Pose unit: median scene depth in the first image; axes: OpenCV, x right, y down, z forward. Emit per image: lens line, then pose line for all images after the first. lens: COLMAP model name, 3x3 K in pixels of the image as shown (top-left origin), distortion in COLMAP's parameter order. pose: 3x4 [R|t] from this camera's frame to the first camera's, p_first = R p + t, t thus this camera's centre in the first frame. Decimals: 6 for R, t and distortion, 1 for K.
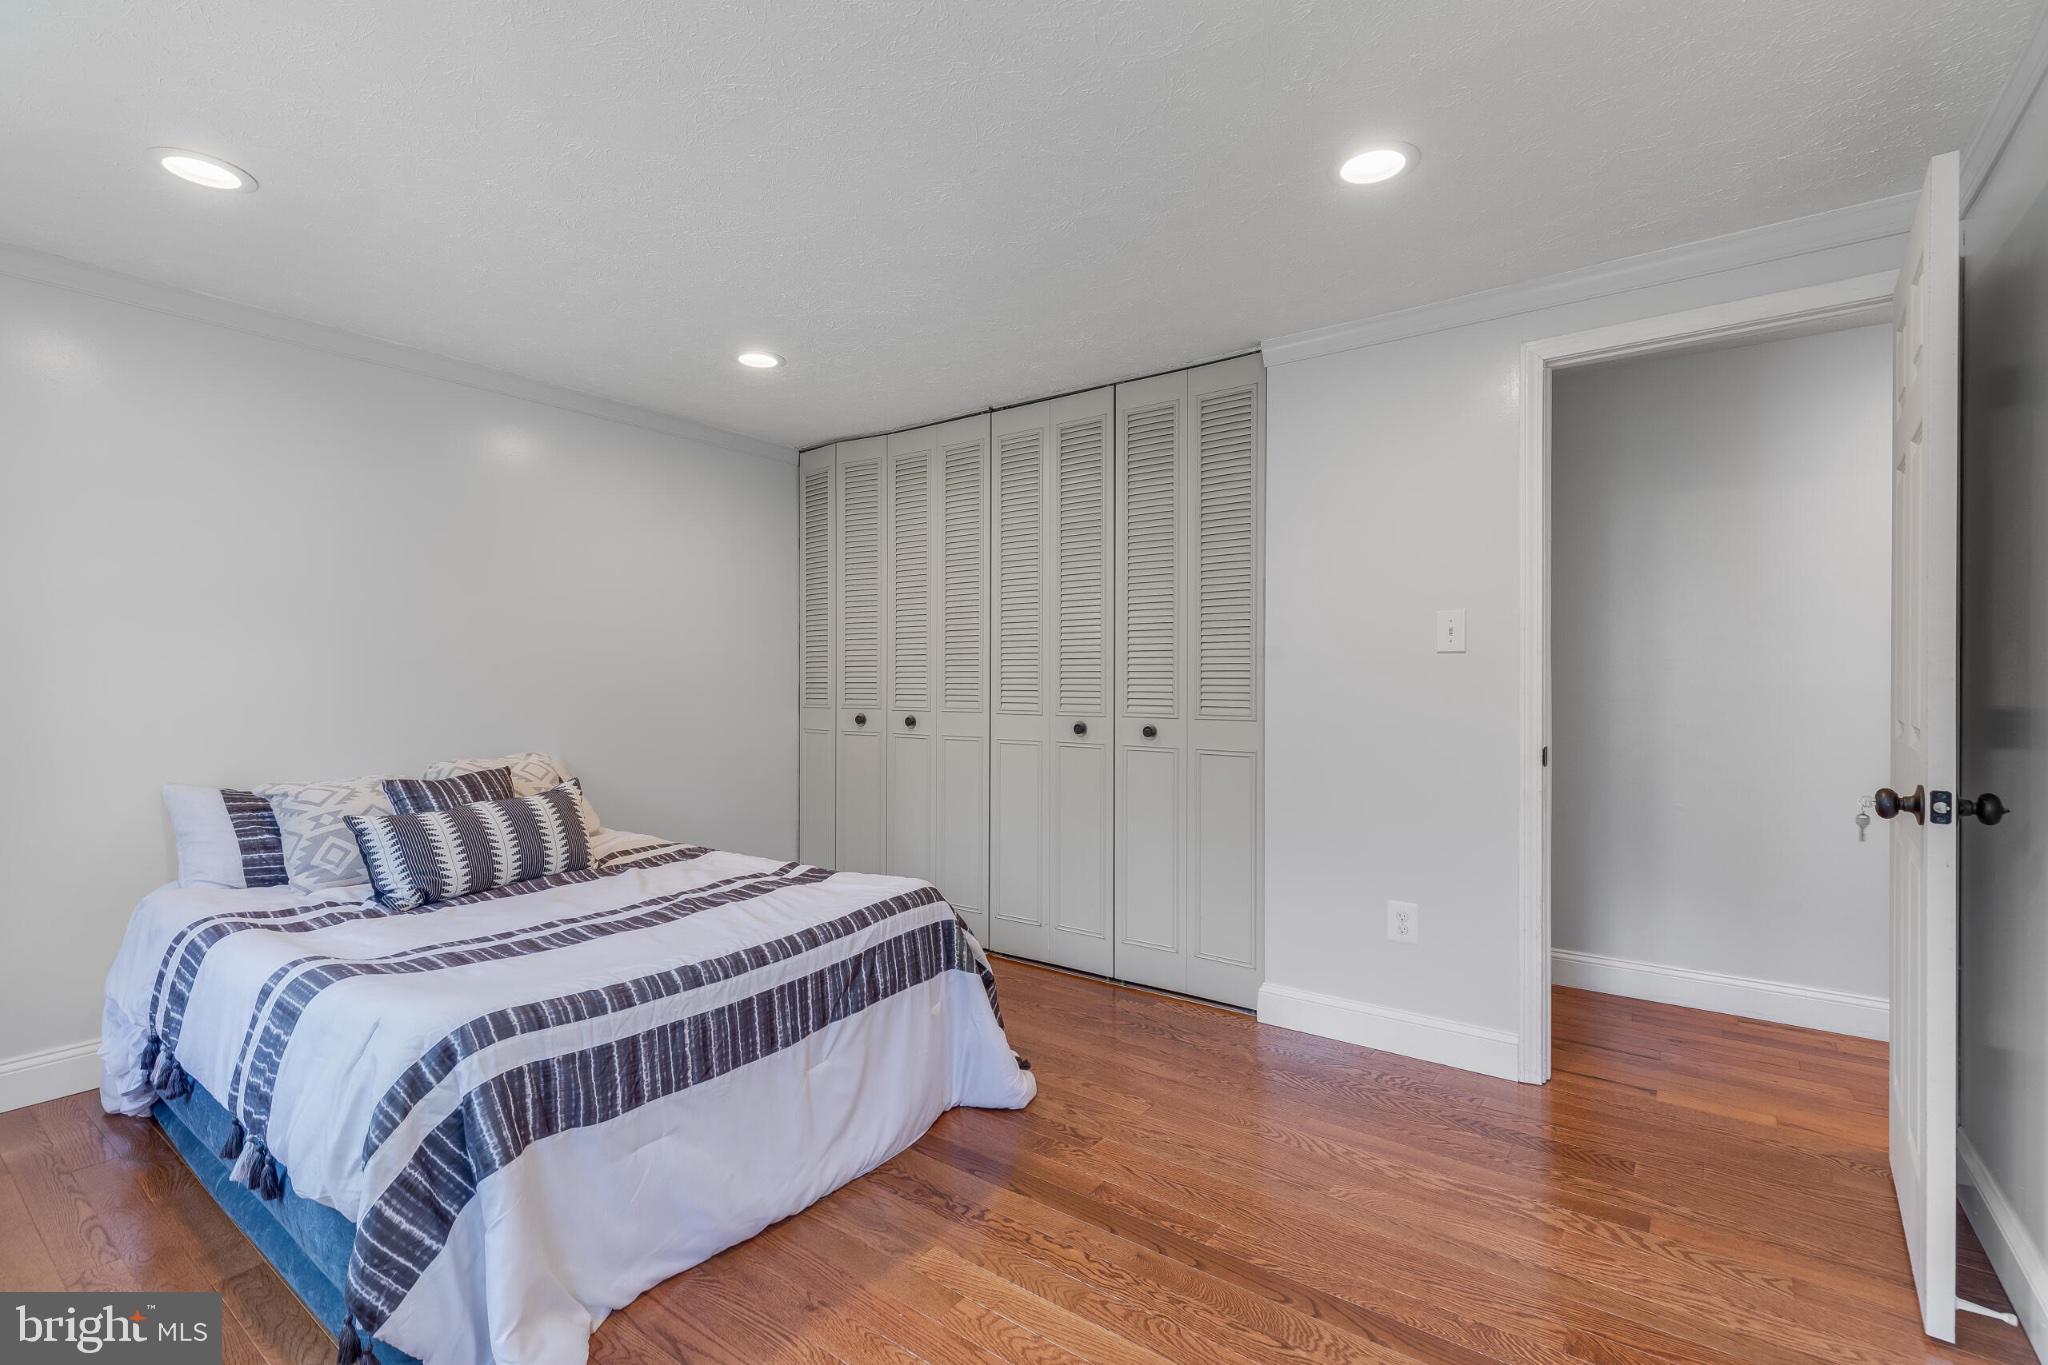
lens RADIAL K [[919.9, 0, 1027.0], [0, 919.9, 690.3], [0, 0, 1]] dist [0.000920, 0.000070]
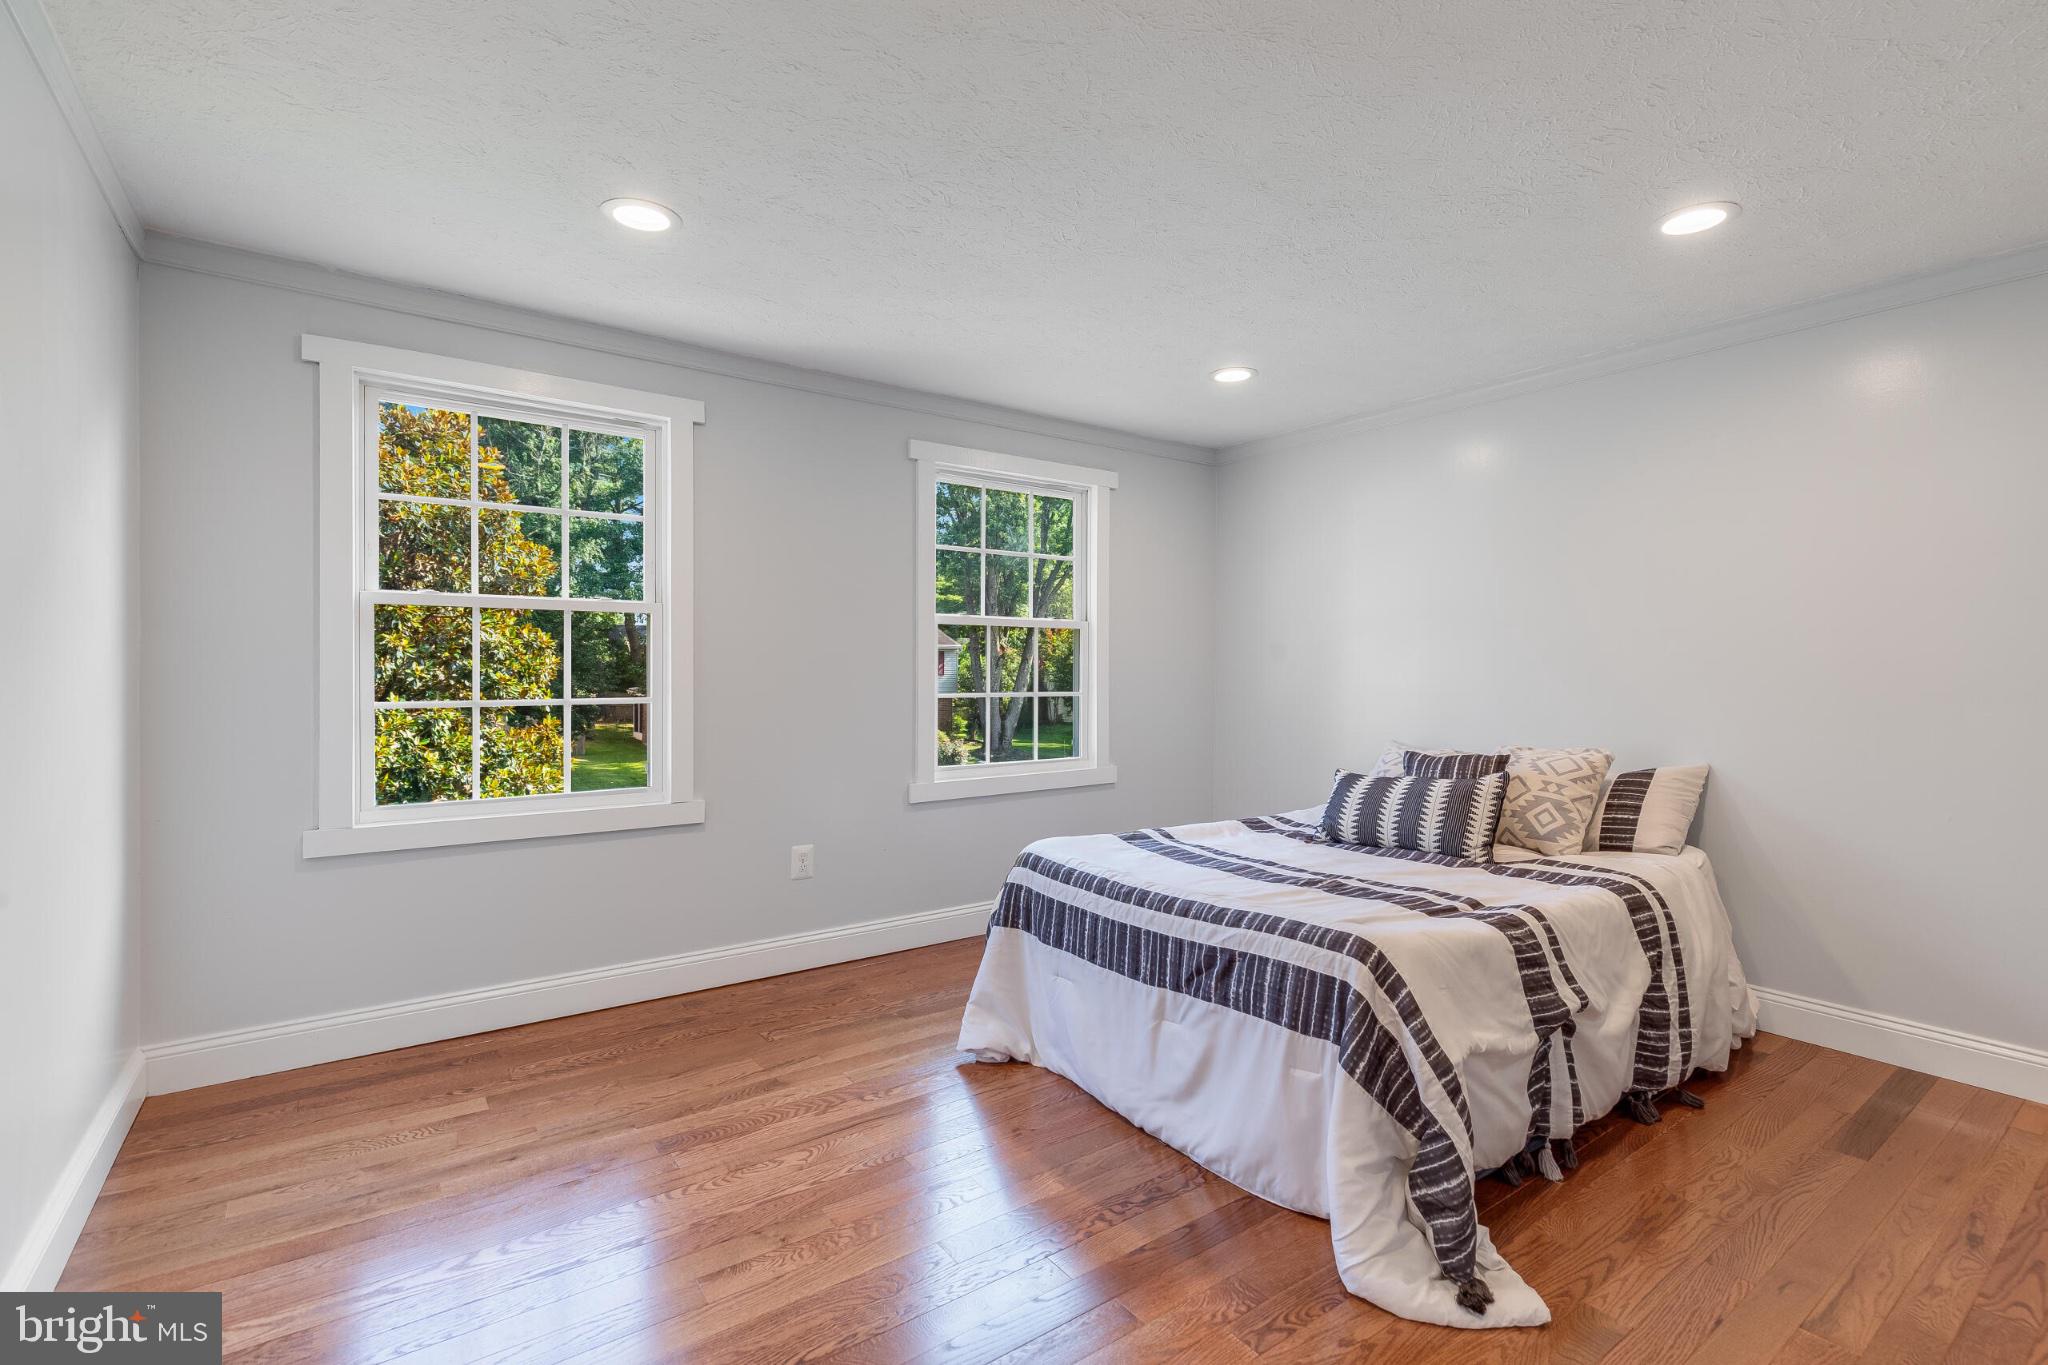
lens RADIAL K [[919.9, 0, 1020.4], [0, 919.9, 670.5], [0, 0, 1]] dist [0.000920, 0.000070]
pose [[-0.312320, 0.000078, -0.949977, 0.857589], [-0.006229, 0.999978, 0.002130, -0.010240], [0.949956, 0.006582, -0.312313, 1.159776]]
